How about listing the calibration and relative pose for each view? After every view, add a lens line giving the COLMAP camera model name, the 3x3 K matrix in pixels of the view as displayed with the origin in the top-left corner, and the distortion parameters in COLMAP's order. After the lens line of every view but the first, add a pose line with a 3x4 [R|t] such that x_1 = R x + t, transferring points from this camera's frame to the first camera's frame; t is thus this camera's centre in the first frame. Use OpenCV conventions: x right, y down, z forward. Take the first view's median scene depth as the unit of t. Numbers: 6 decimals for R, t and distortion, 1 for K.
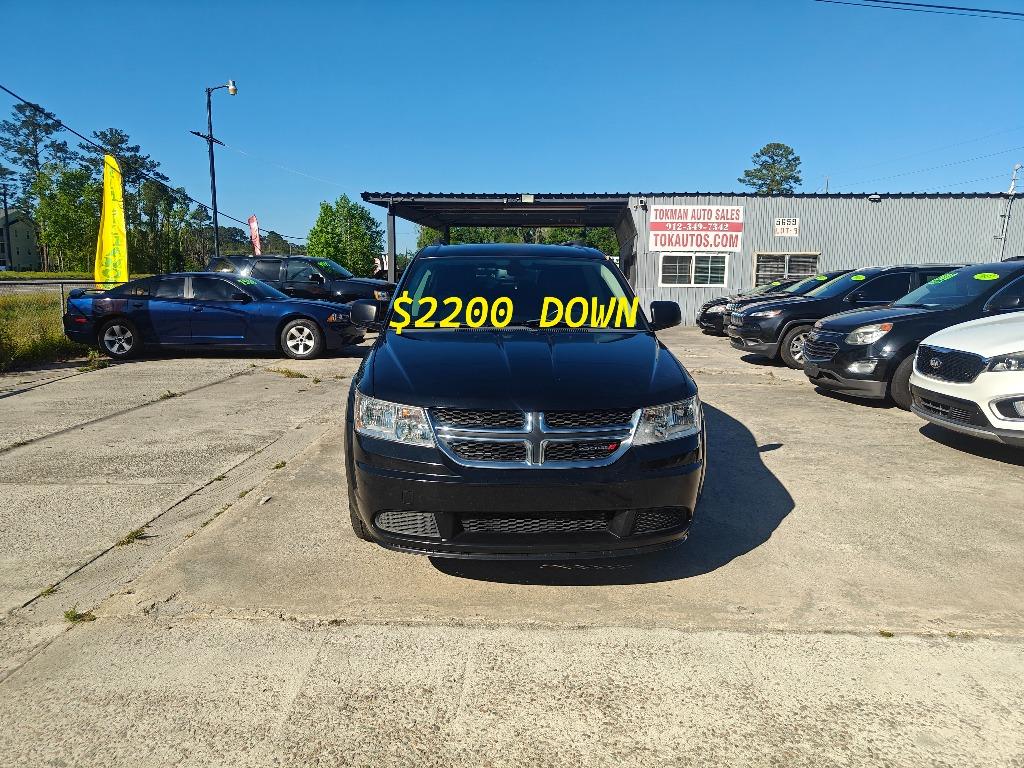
lens RADIAL K [[709.4, 0, 507.1], [0, 709.4, 408.1], [0, 0, 1]] dist [-0.006019, 0.003659]
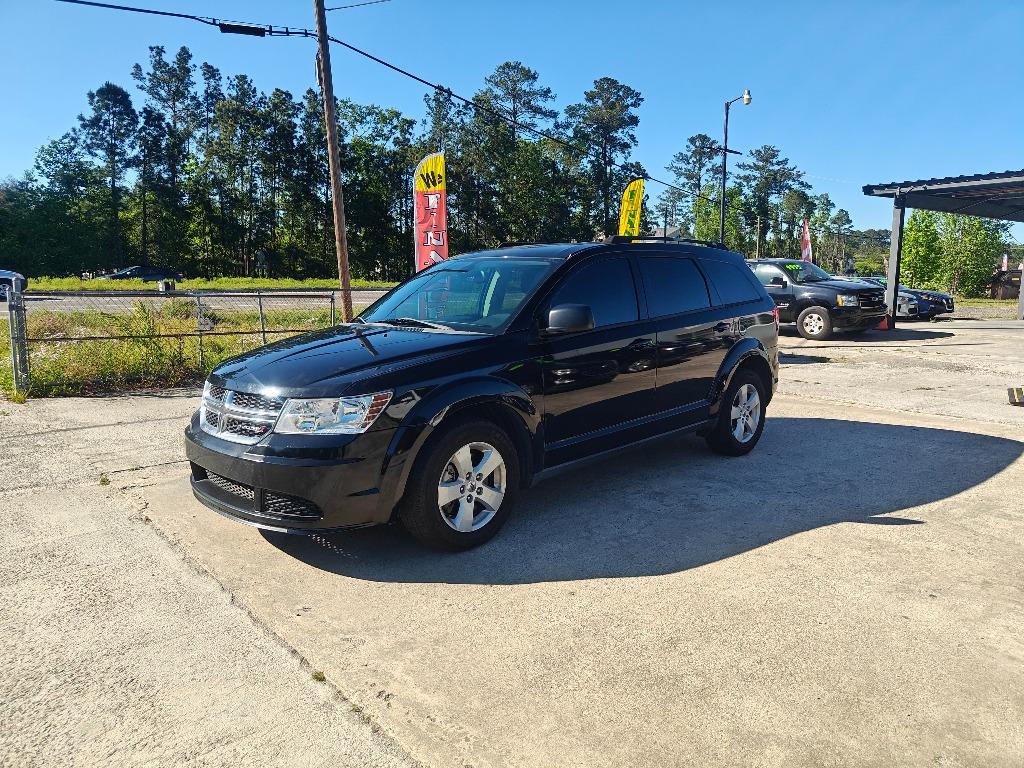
lens RADIAL K [[715.4, 0, 495.7], [0, 715.4, 382.2], [0, 0, 1]] dist [-0.010325, -0.000806]
pose [[0.650489, 0.094728, -0.753586, 0.195620], [-0.127914, 0.991683, 0.014243, -0.013268], [0.748667, 0.087129, 0.657196, 0.089295]]
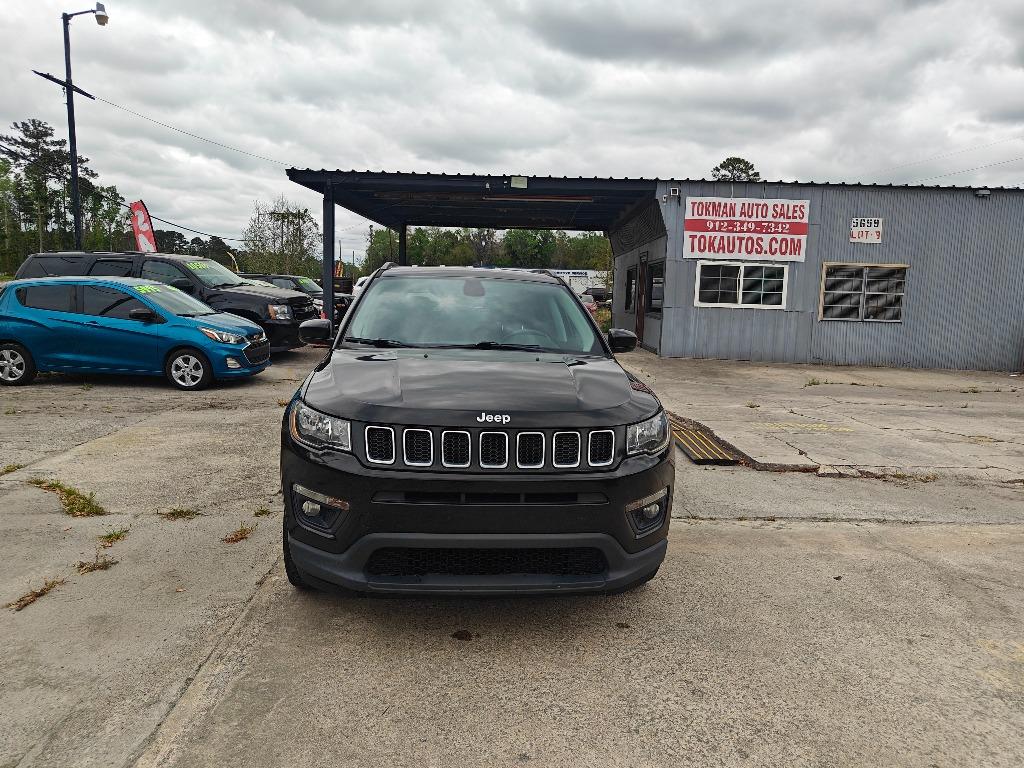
lens RADIAL K [[715.3, 0, 512.0], [0, 715.3, 384.0], [0, 0, 1]] dist [-0.001583, 0.003770]
pose [[0.997044, 0.009844, 0.076196, -0.032084], [-0.006002, 0.998707, -0.050489, -0.052812], [-0.076595, 0.049883, 0.995814, 0.281662]]
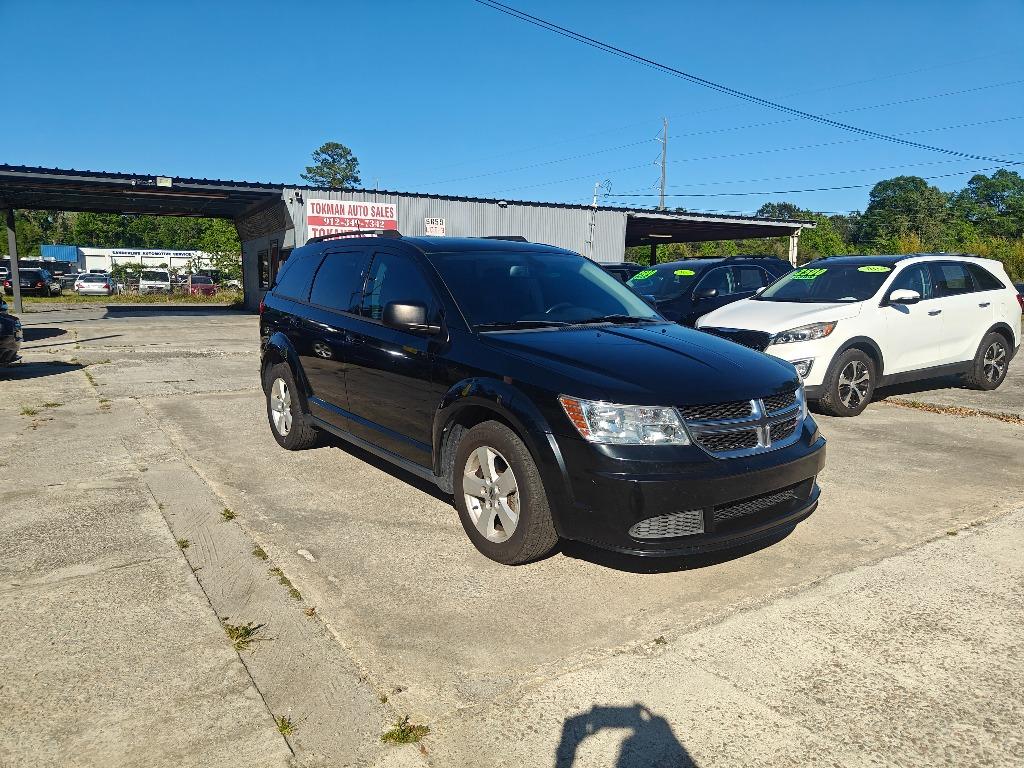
lens RADIAL K [[723.8, 0, 512.0], [0, 723.8, 384.0], [0, 0, 1]] dist [0.018686, 0.002963]
pose [[0.825756, -0.084436, 0.557671, -0.135599], [0.101632, 0.994822, 0.000135, -0.008183], [-0.554795, 0.056566, 0.830062, 0.043894]]
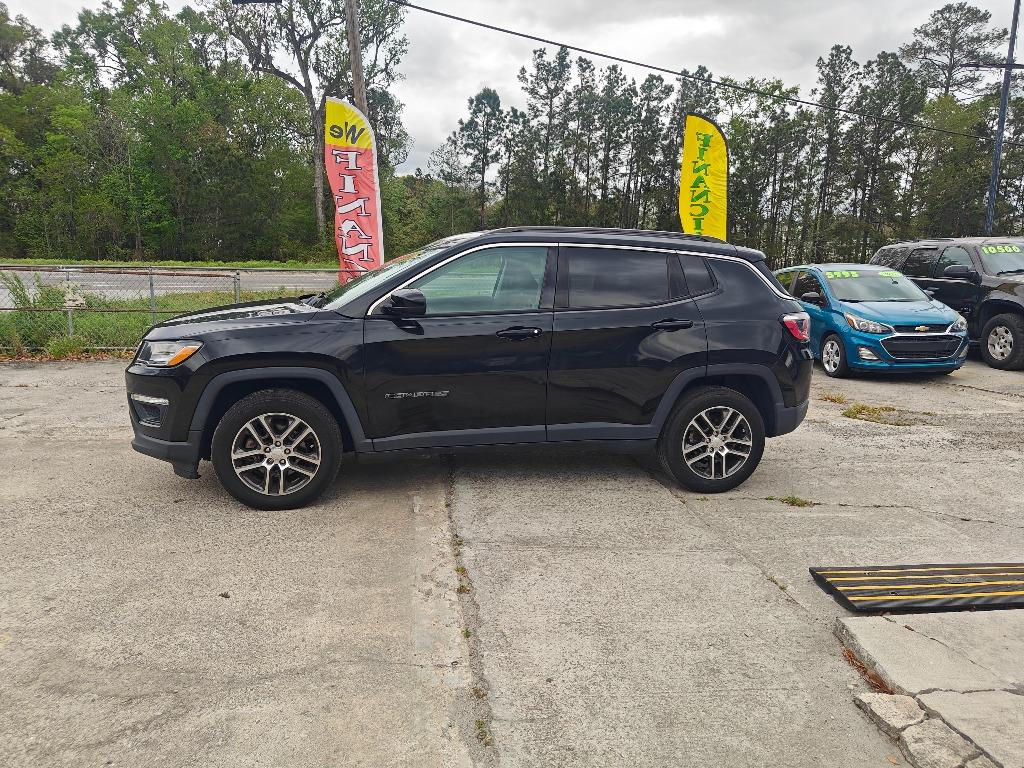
lens RADIAL K [[715.3, 0, 512.0], [0, 715.3, 384.0], [0, 0, 1]] dist [-0.001583, 0.003770]
pose [[0.151141, 0.146577, -0.977585, 0.221139], [-0.184972, 0.975671, 0.117692, -0.083702], [0.971052, 0.163038, 0.174577, 0.493340]]
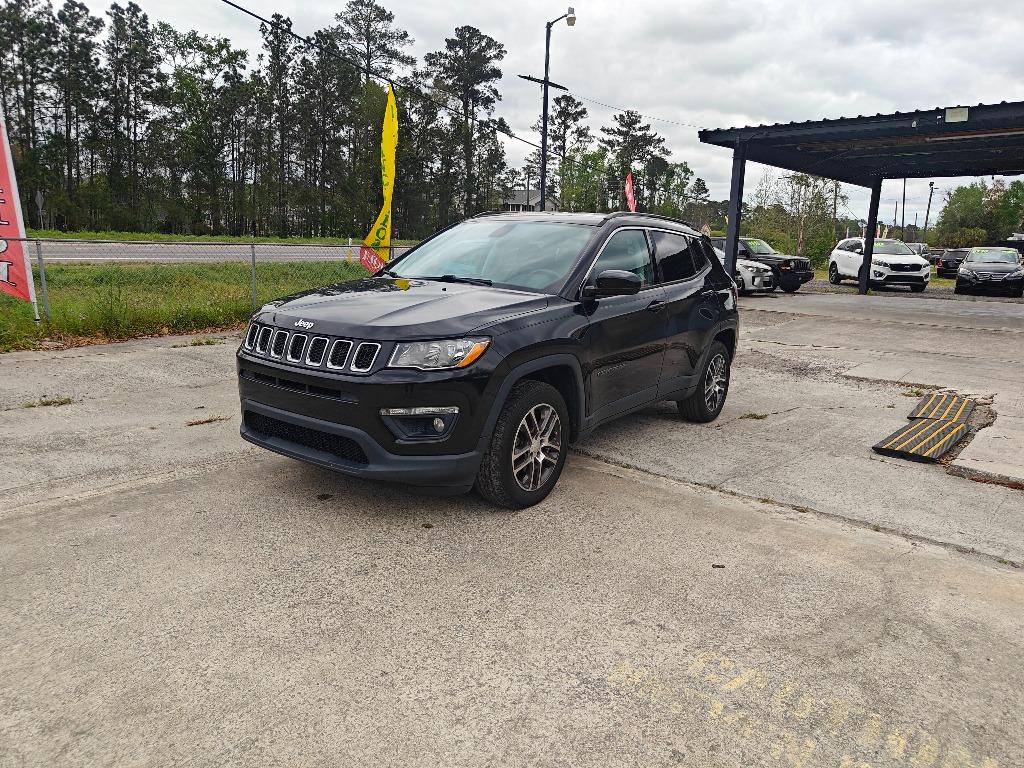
lens RADIAL K [[715.3, 0, 512.0], [0, 715.3, 384.0], [0, 0, 1]] dist [-0.001583, 0.003770]
pose [[0.785452, 0.127882, -0.605567, 0.126644], [-0.127210, 0.990888, 0.044256, -0.053062], [0.605708, 0.042273, 0.794563, 0.310326]]
